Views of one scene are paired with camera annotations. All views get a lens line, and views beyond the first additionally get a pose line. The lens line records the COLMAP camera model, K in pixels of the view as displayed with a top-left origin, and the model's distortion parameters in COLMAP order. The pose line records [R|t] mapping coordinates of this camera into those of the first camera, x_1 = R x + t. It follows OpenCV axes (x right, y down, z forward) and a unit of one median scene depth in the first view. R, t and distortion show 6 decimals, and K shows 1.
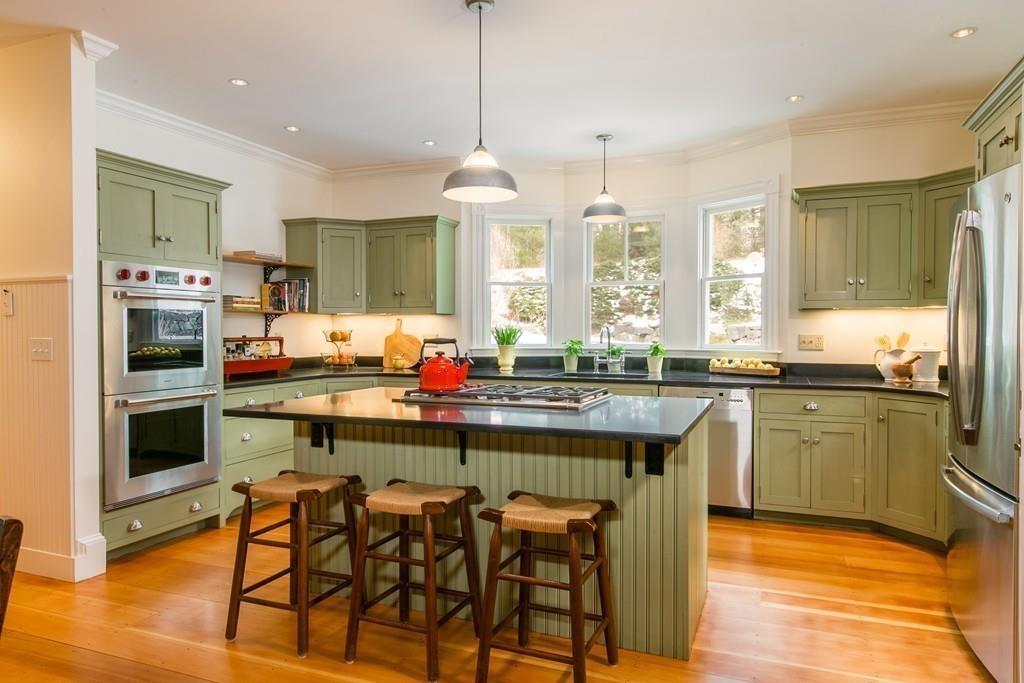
lens RADIAL K [[657.4, 0, 512.0], [0, 657.4, 341.5], [0, 0, 1]] dist [0.029574, 0.000331]
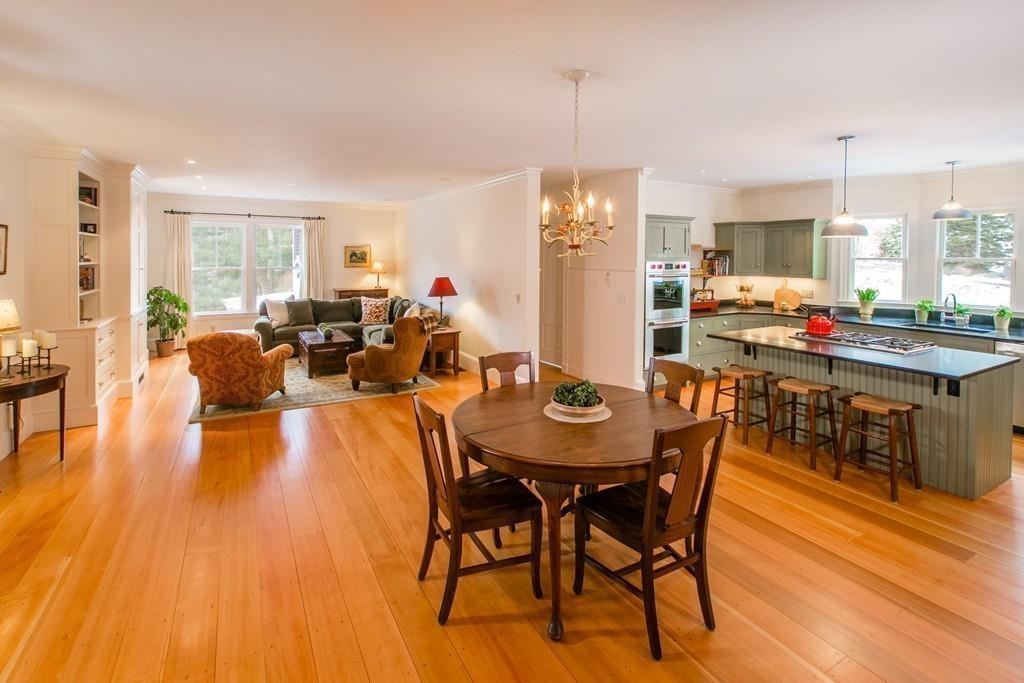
lens RADIAL K [[480.1, 0, 506.9], [0, 480.1, 265.5], [0, 0, 1]] dist [-0.003856, -0.001268]
pose [[0.782518, 0.017856, -0.622372, 0.031281], [-0.016552, 0.999832, 0.007875, -0.076659], [0.622408, 0.004139, 0.782682, -0.412833]]
